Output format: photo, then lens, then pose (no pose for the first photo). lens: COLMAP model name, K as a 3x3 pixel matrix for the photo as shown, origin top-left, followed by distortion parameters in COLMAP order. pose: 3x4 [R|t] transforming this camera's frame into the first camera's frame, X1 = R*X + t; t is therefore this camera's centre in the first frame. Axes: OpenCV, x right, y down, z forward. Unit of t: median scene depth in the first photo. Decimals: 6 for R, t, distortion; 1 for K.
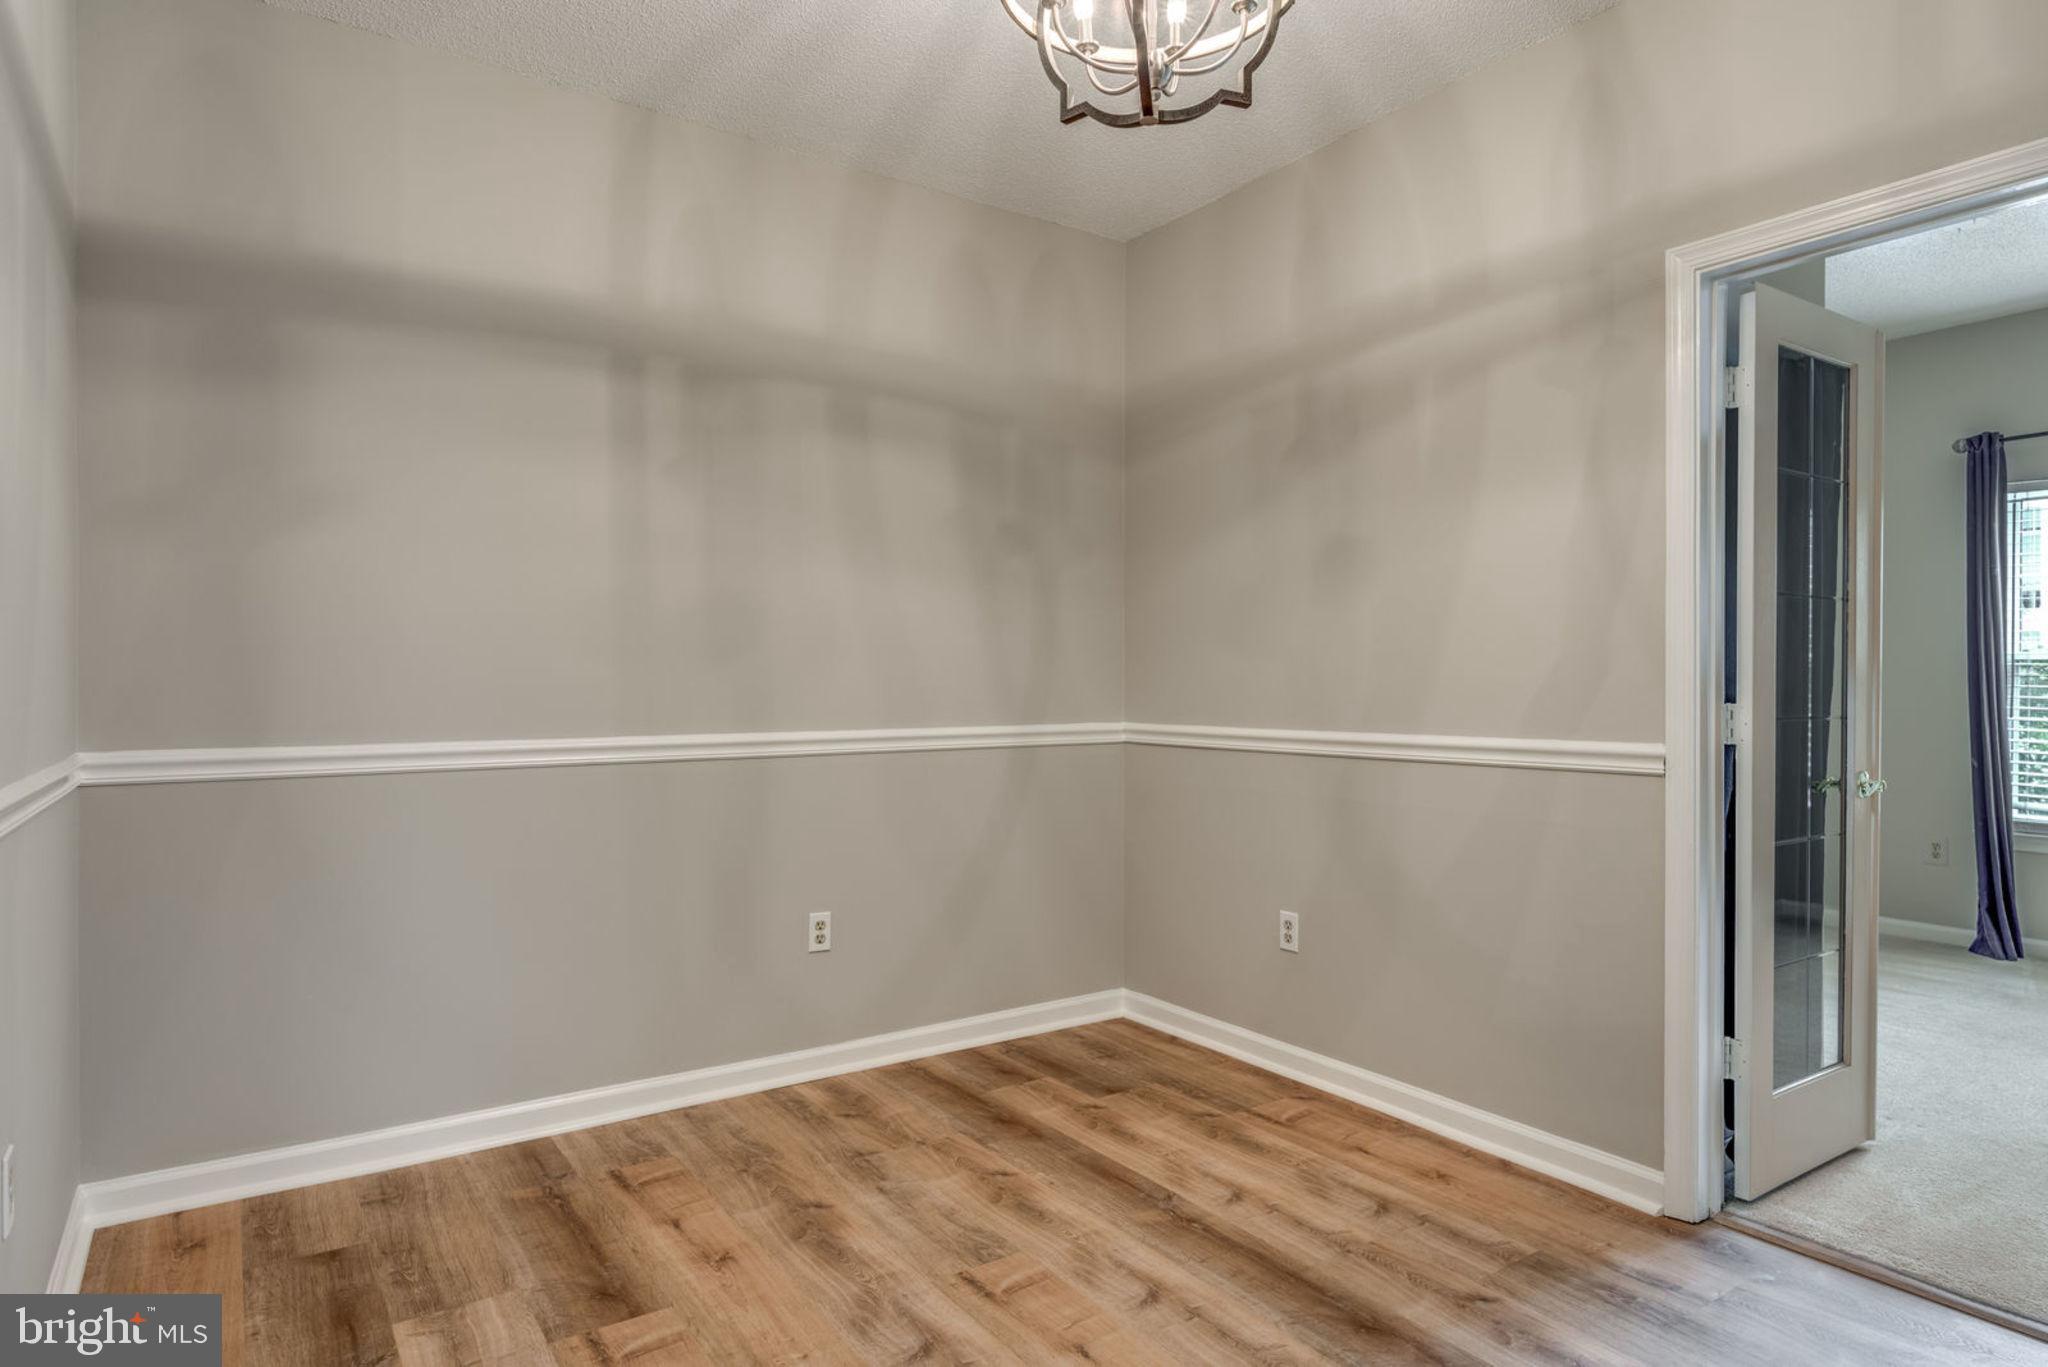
lens RADIAL K [[1174.1, 0, 1037.5], [0, 1174.1, 695.2], [0, 0, 1]] dist [-0.005352, 0.000533]
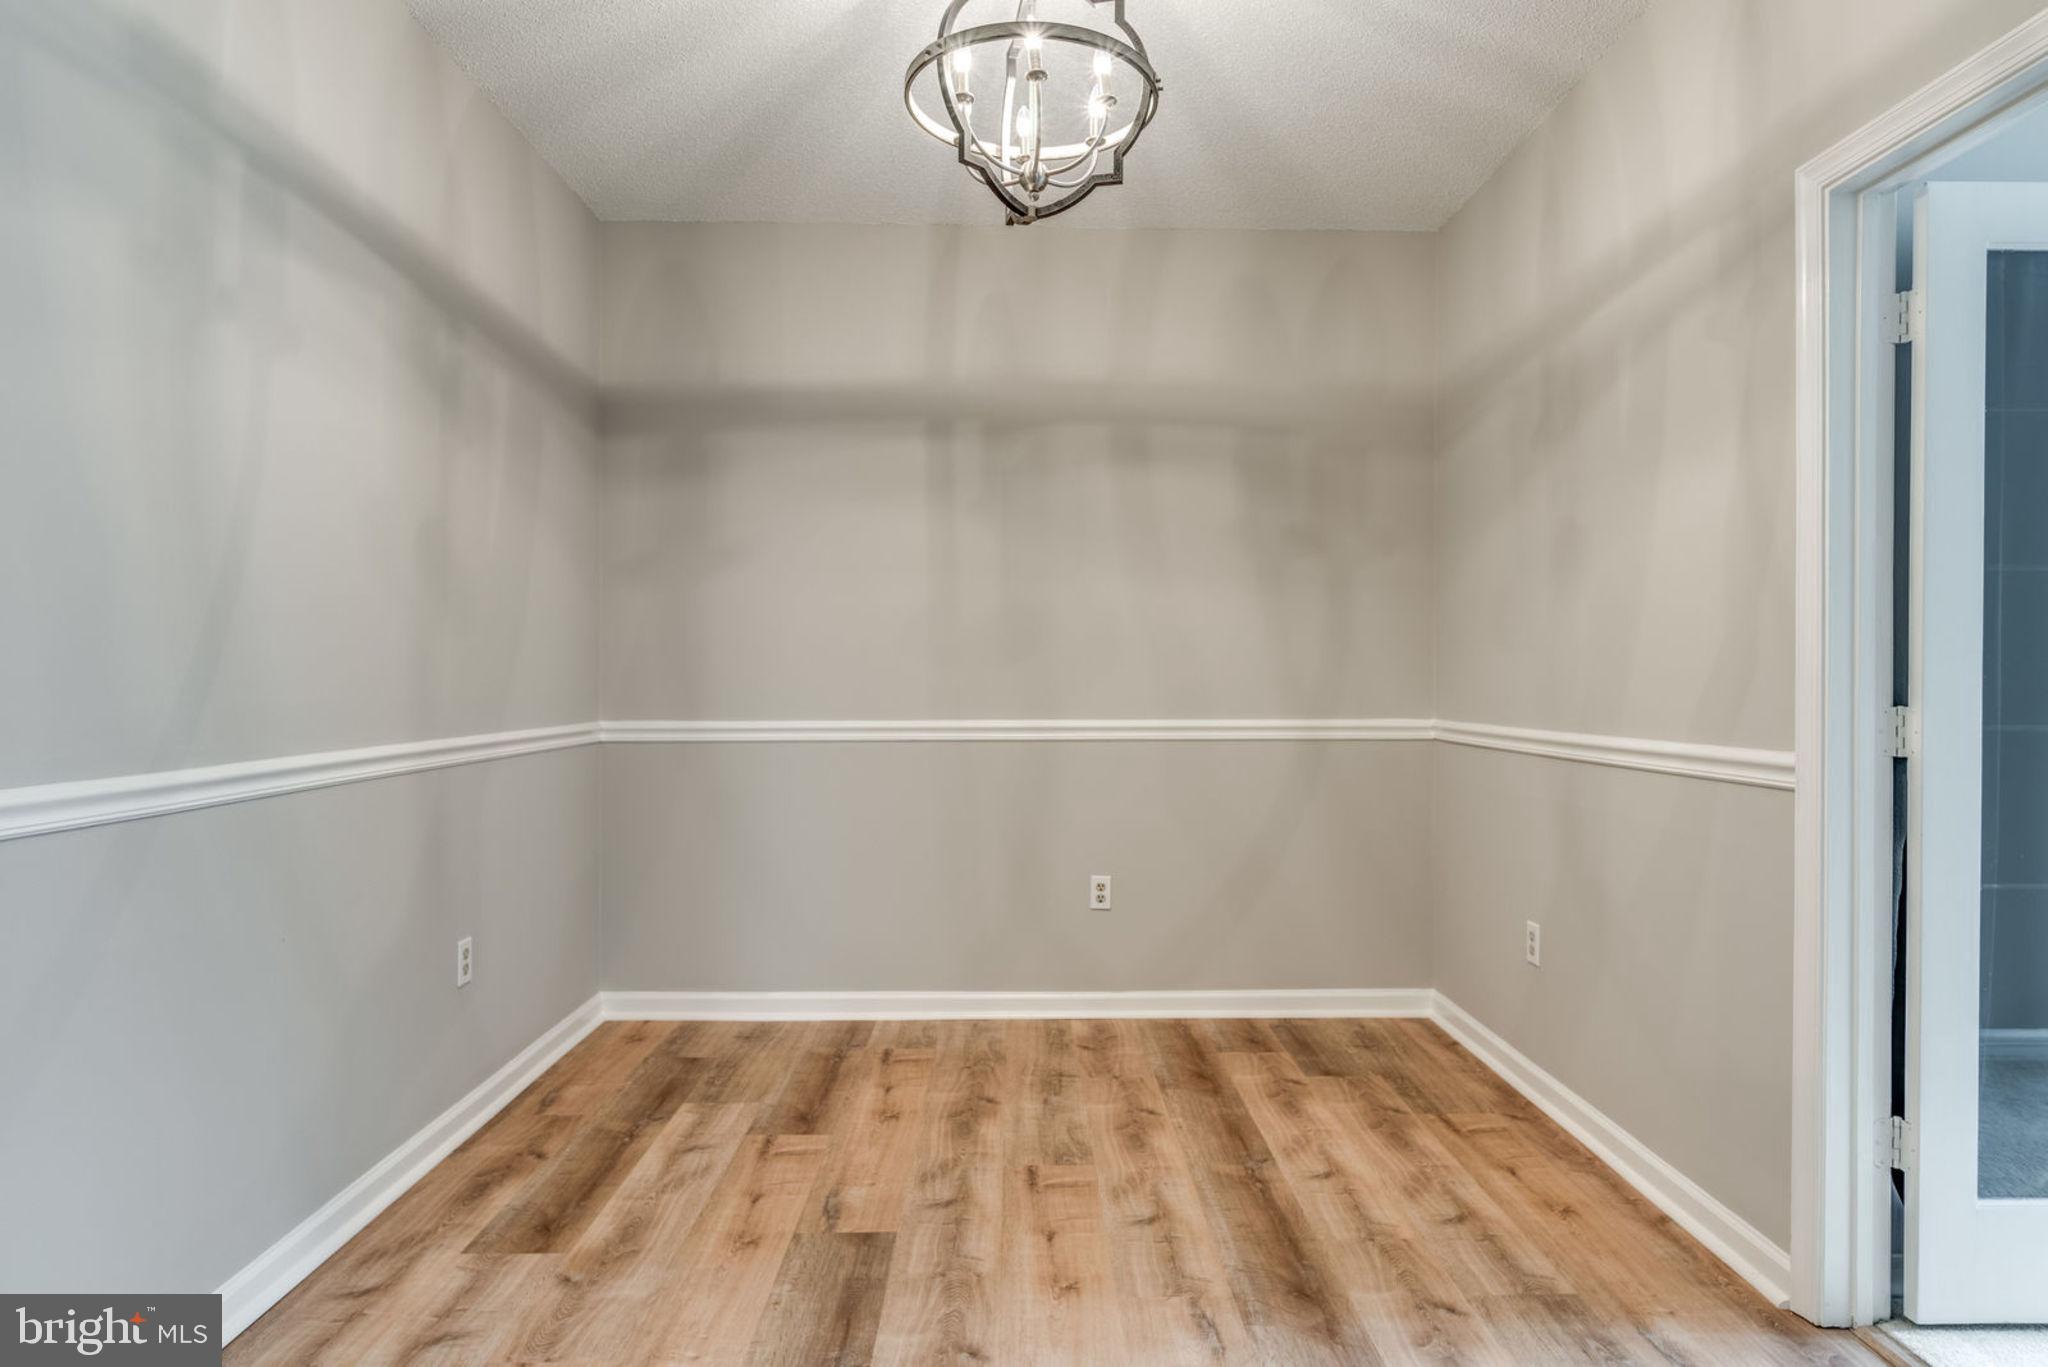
lens RADIAL K [[1176.0, 0, 1033.3], [0, 1176.0, 688.6], [0, 0, 1]] dist [-0.004490, 0.002519]
pose [[0.832792, 0.006998, -0.553542, 0.496991], [-0.007833, 0.999969, 0.000856, -0.001006], [0.553531, 0.003623, 0.832821, -0.009689]]
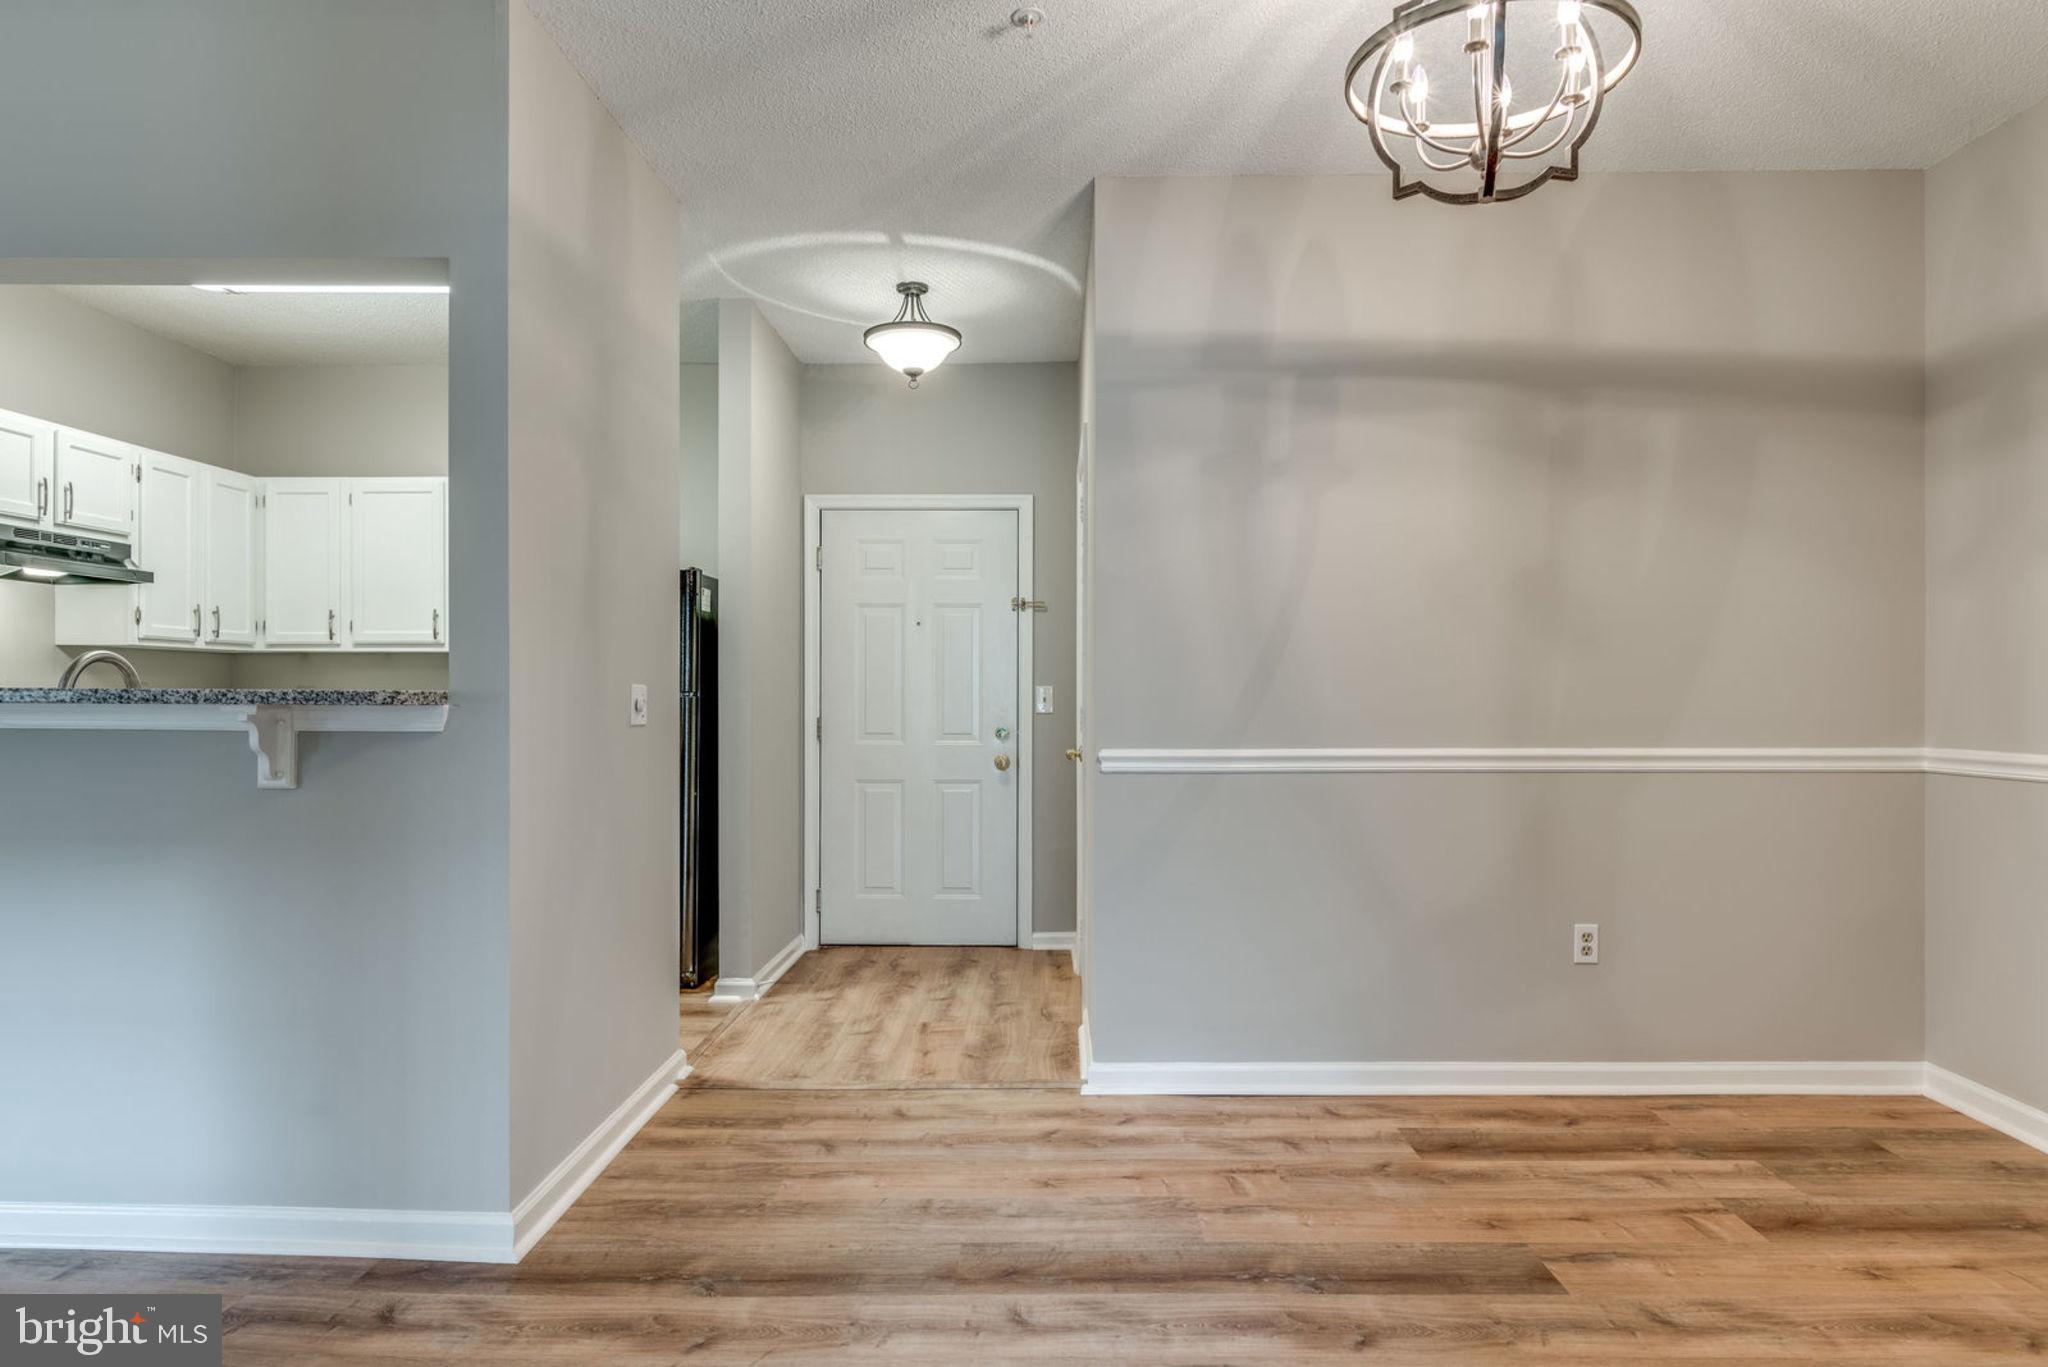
lens RADIAL K [[1176.0, 0, 1033.3], [0, 1176.0, 688.6], [0, 0, 1]] dist [-0.004490, 0.002519]
pose [[-0.574529, 0.001614, -0.818483, 0.814227], [-0.008375, 0.999934, 0.007850, -0.019275], [0.818442, 0.011365, -0.574477, 0.826835]]
